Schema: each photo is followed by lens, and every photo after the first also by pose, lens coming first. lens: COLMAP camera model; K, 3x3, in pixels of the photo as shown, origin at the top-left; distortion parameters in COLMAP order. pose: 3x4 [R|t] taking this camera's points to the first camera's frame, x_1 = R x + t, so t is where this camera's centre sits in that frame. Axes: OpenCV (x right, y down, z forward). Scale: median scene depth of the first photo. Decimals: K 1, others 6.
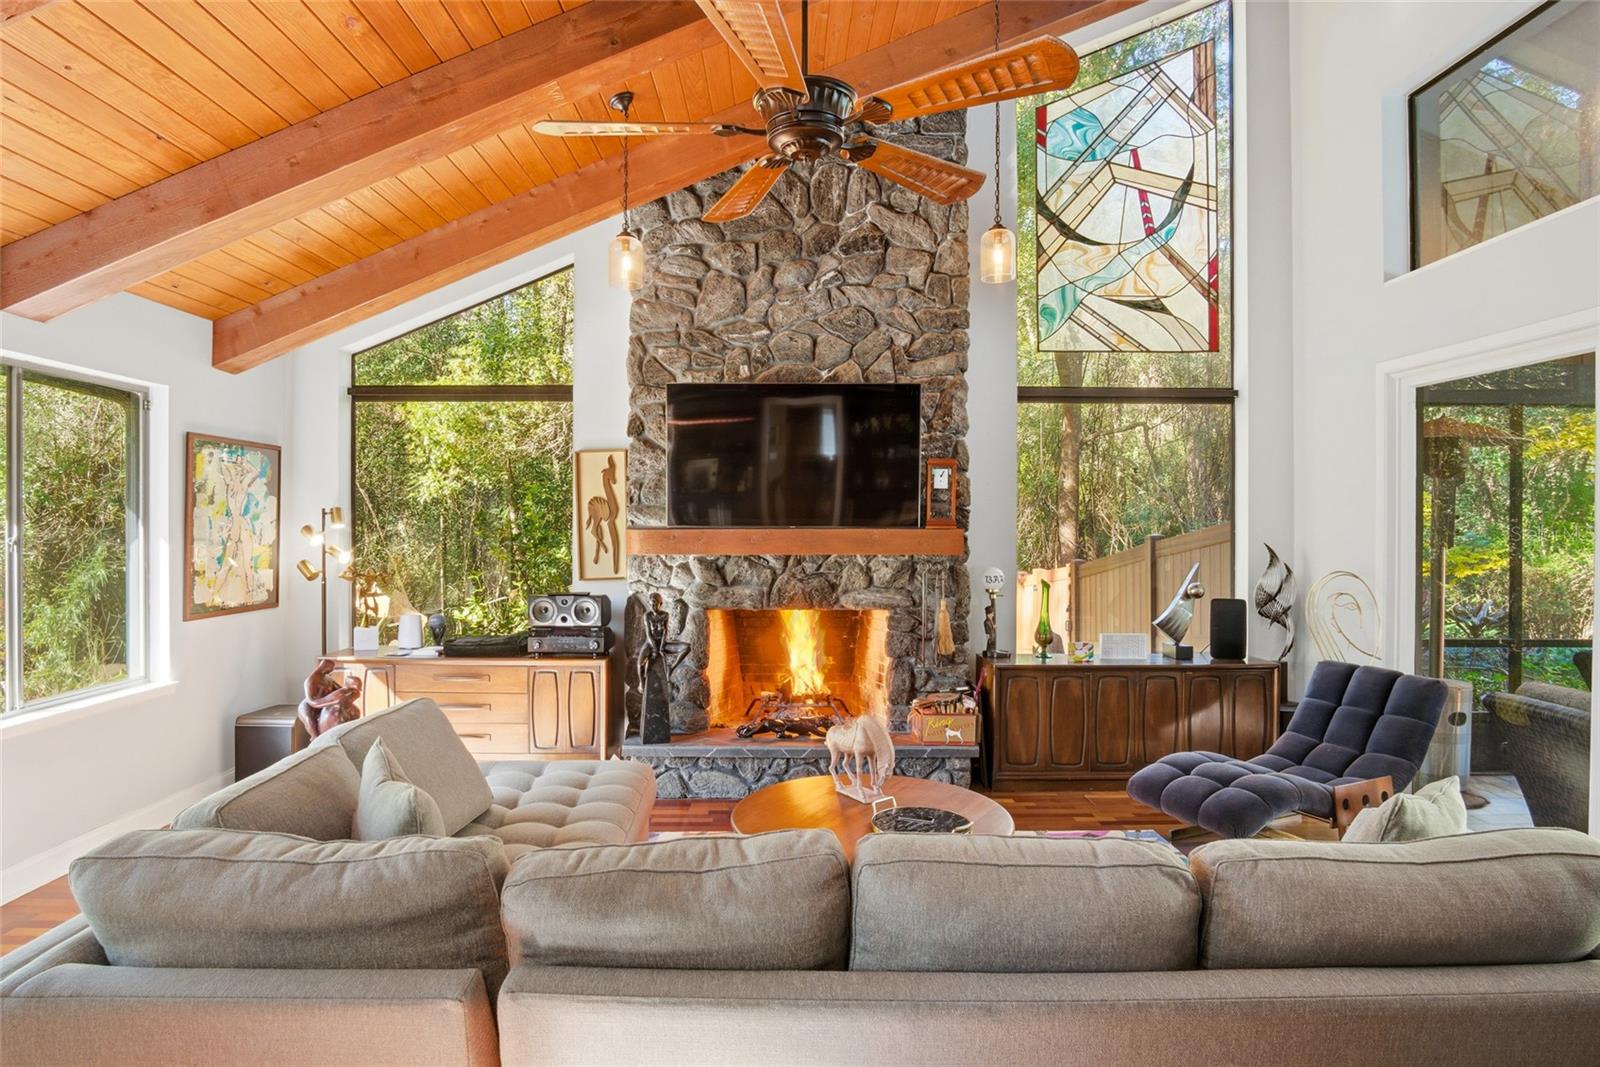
lens RADIAL K [[903.1, 0, 800.0], [0, 903.1, 533.5], [0, 0, 1]] dist [-0.024147, 0.000198]
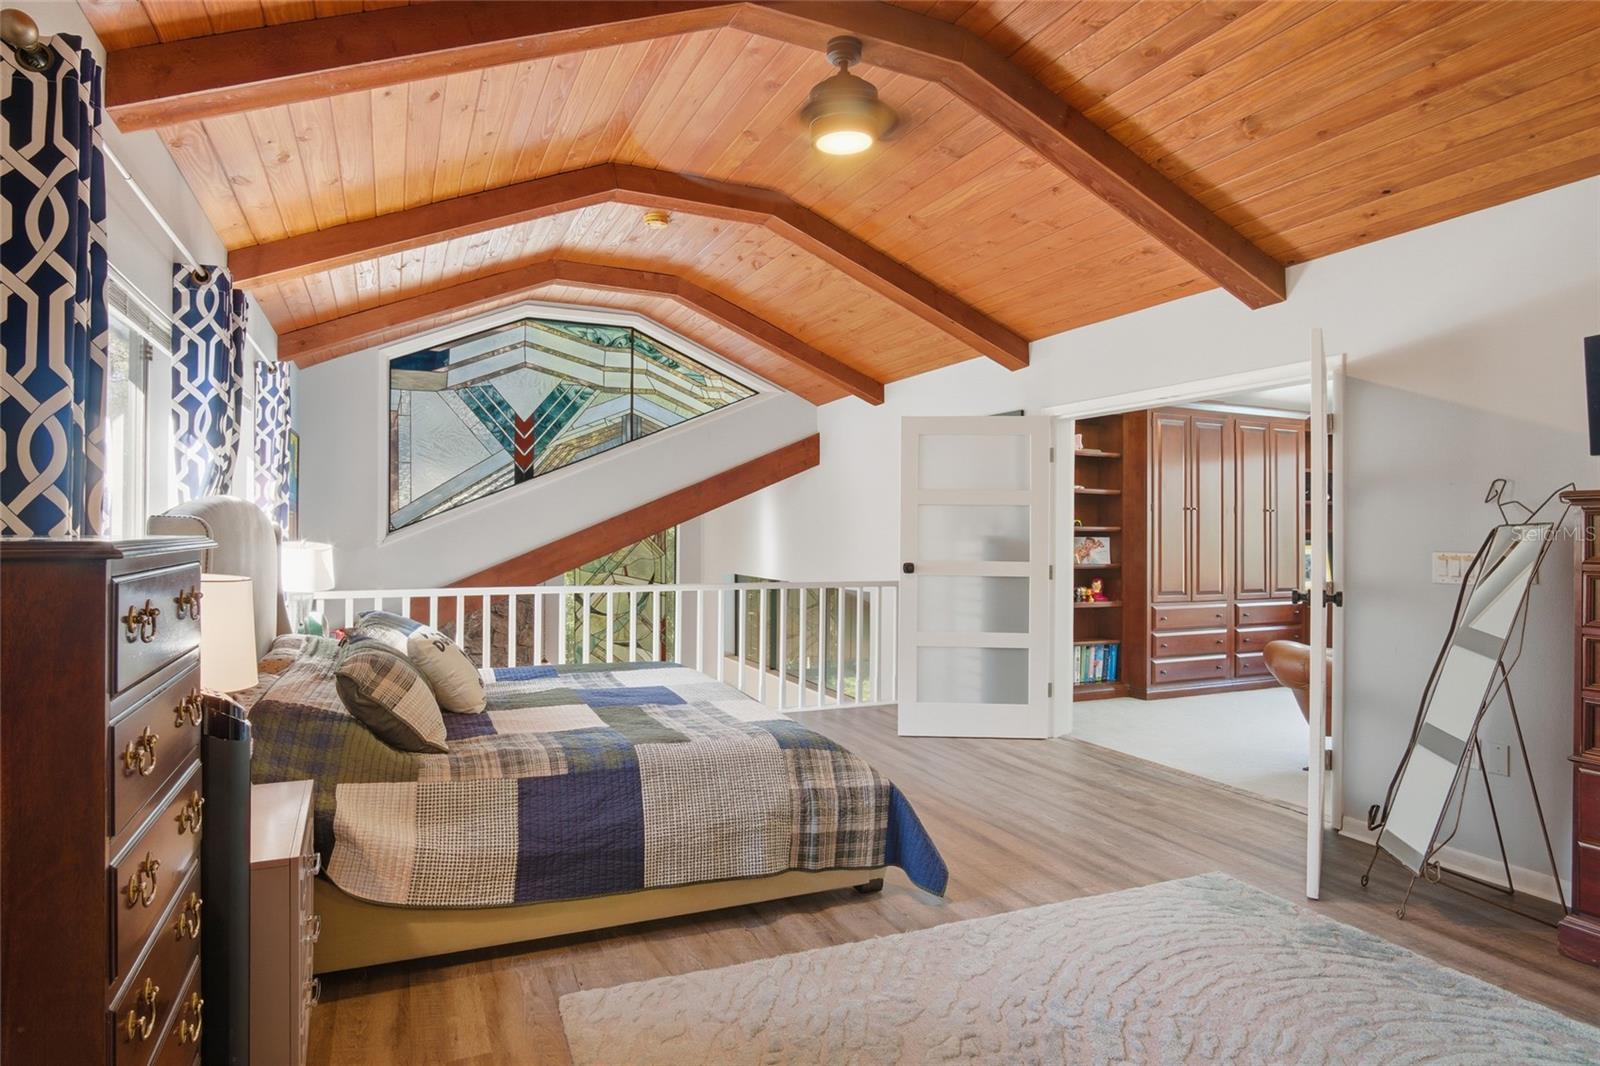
lens RADIAL K [[863.0, 0, 790.8], [0, 863.0, 531.5], [0, 0, 1]] dist [-0.023968, 0.001569]
pose [[0.914940, 0.005582, 0.403551, -0.067422], [-0.004034, 0.999981, -0.004685, -0.500098], [-0.403569, 0.002658, 0.914945, -0.919932]]
